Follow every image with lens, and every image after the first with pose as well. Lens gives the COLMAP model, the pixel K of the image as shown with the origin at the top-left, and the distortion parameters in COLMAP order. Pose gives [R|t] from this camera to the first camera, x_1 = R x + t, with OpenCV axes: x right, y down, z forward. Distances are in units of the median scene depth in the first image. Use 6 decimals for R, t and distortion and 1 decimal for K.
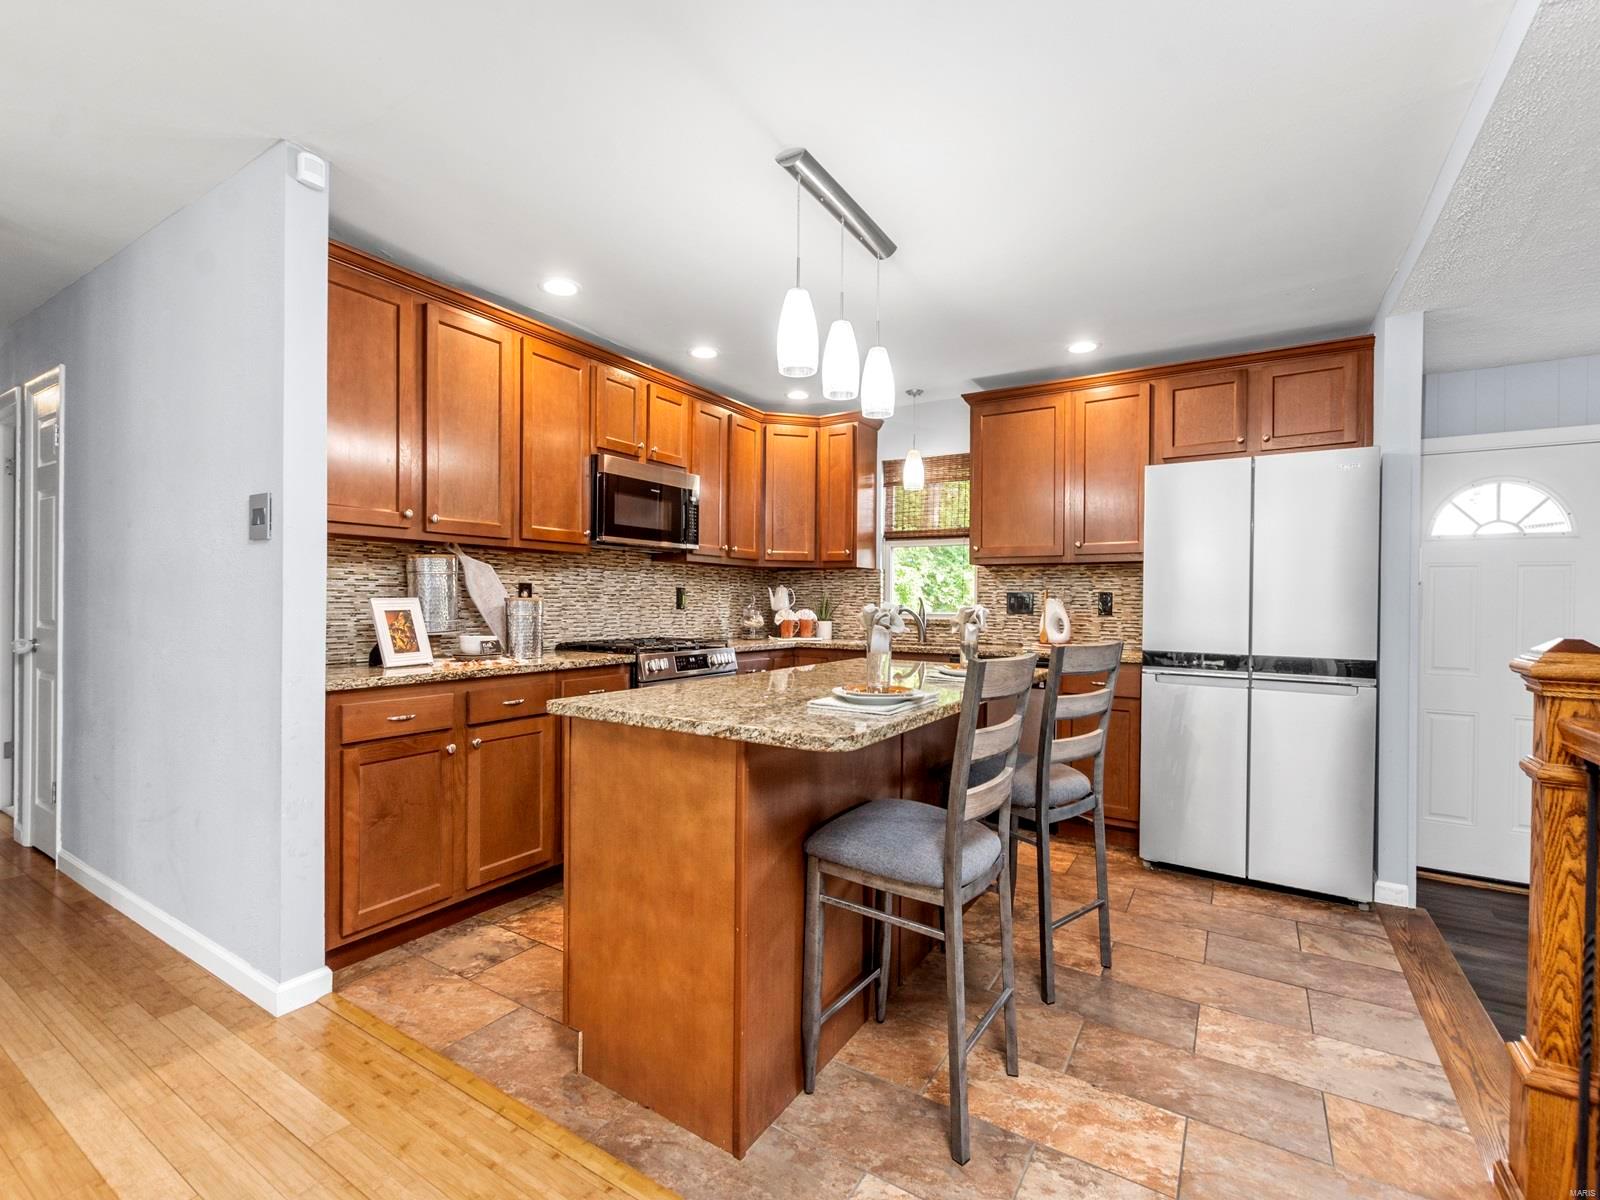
lens RADIAL K [[712.3, 0, 806.9], [0, 712.3, 603.1], [0, 0, 1]] dist [0.020597, 0.002008]
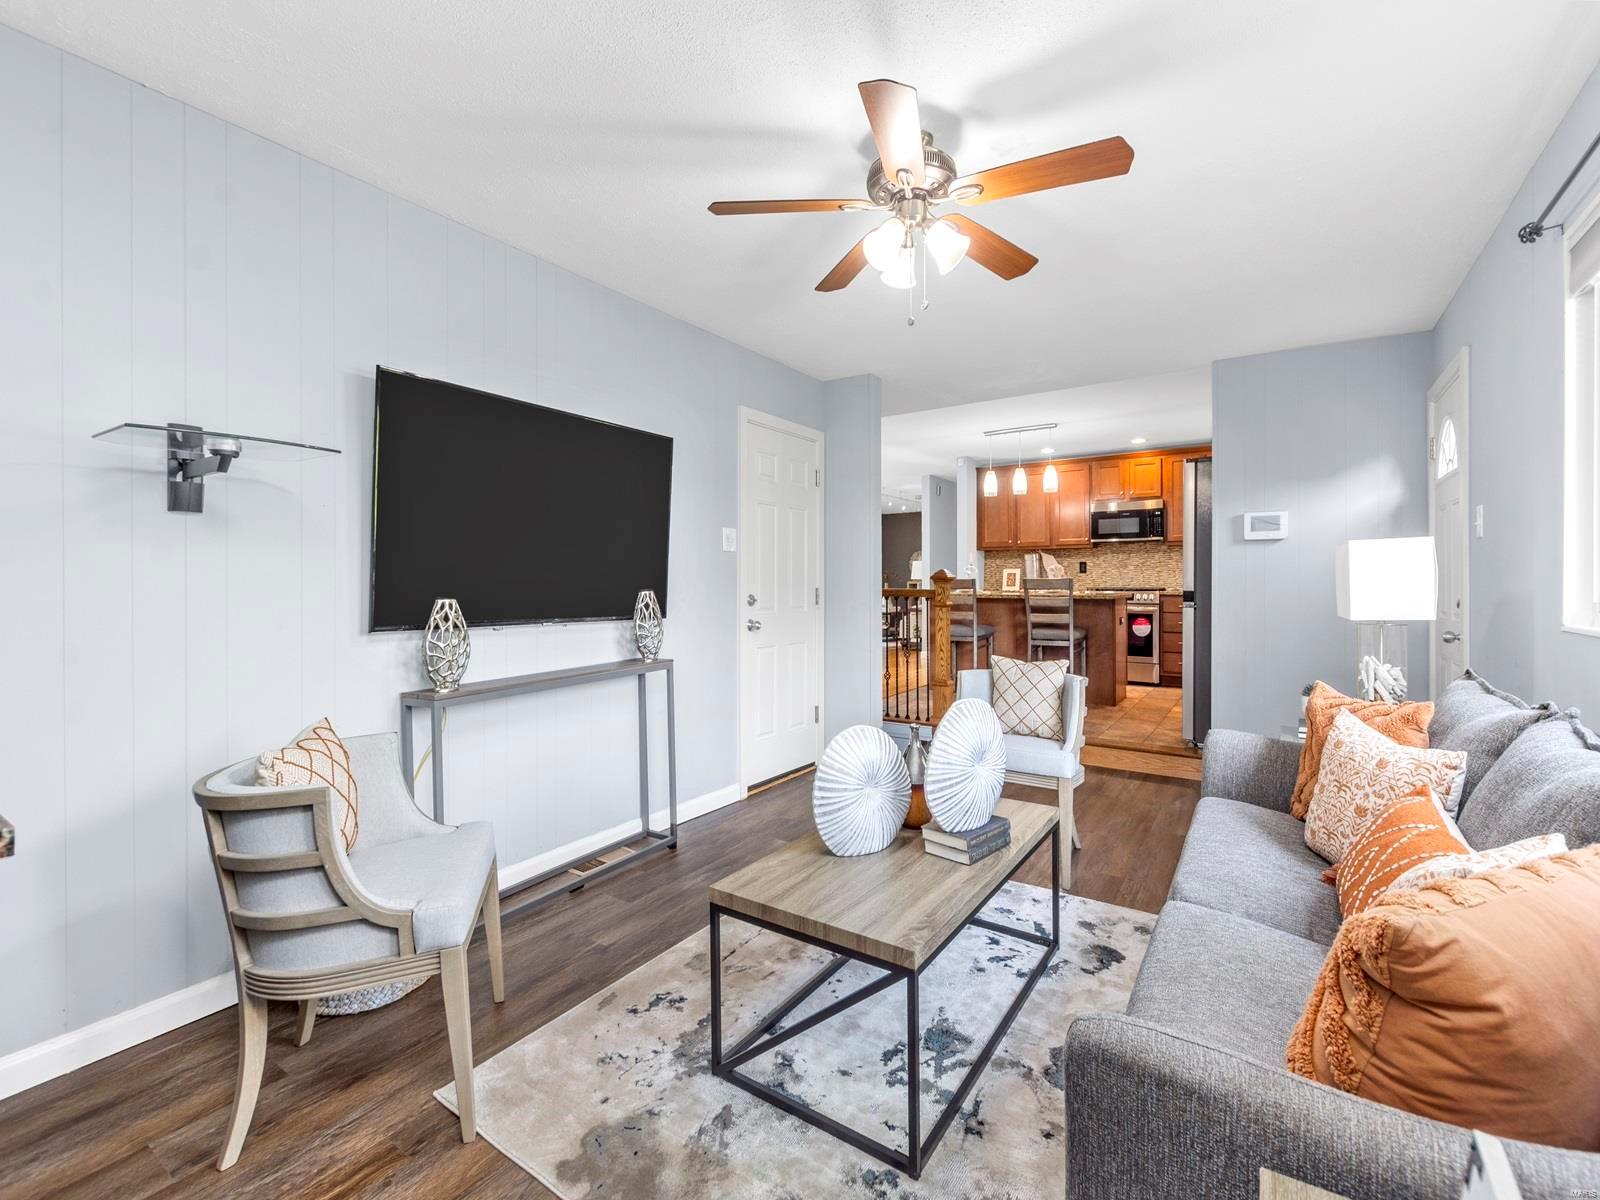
lens RADIAL K [[712.3, 0, 804.8], [0, 712.3, 585.4], [0, 0, 1]] dist [0.020597, 0.002008]
pose [[-0.023228, -0.003063, -0.999725, 1.803910], [-0.001818, 0.999994, -0.003022, 0.052989], [0.999729, 0.001747, -0.023233, 0.123150]]
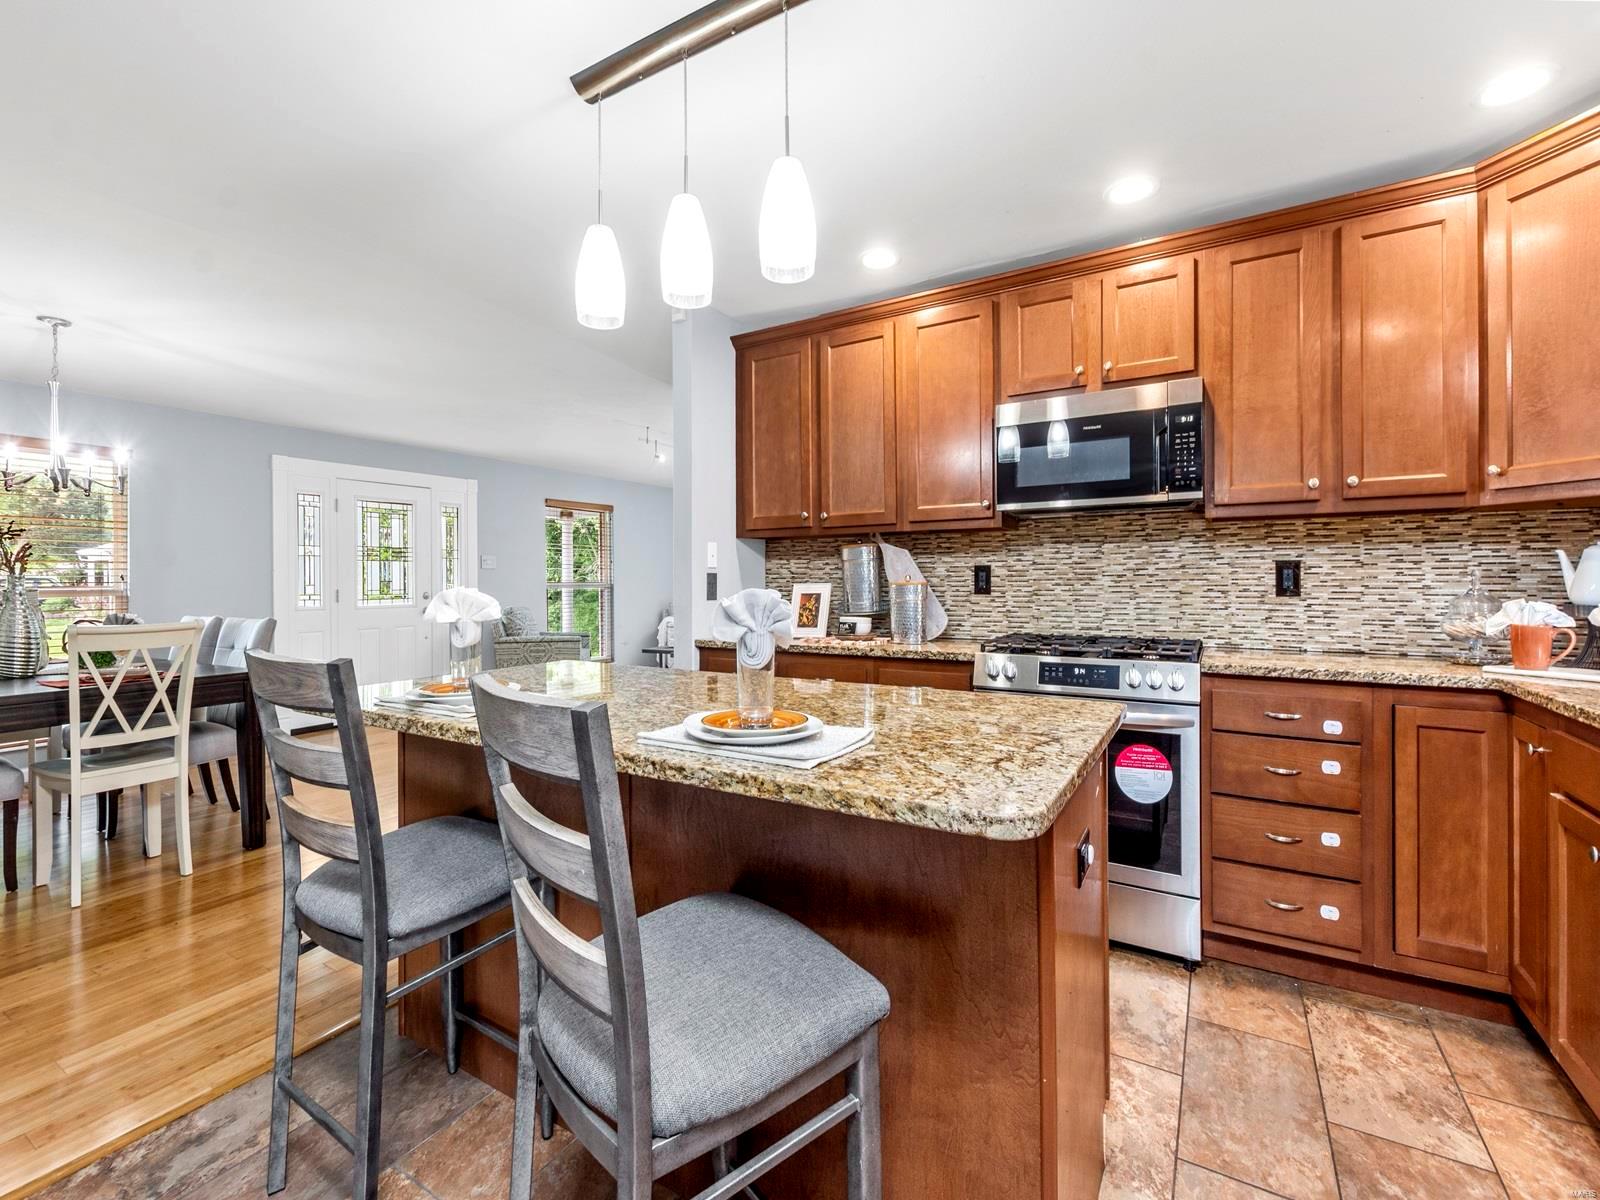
lens RADIAL K [[712.3, 0, 802.6], [0, 712.3, 591.7], [0, 0, 1]] dist [0.020597, 0.002008]
pose [[0.032369, 0.004374, -0.999466, 0.469981], [0.001505, 0.999989, 0.004425, 0.001224], [0.999475, -0.001647, 0.032362, 0.670155]]
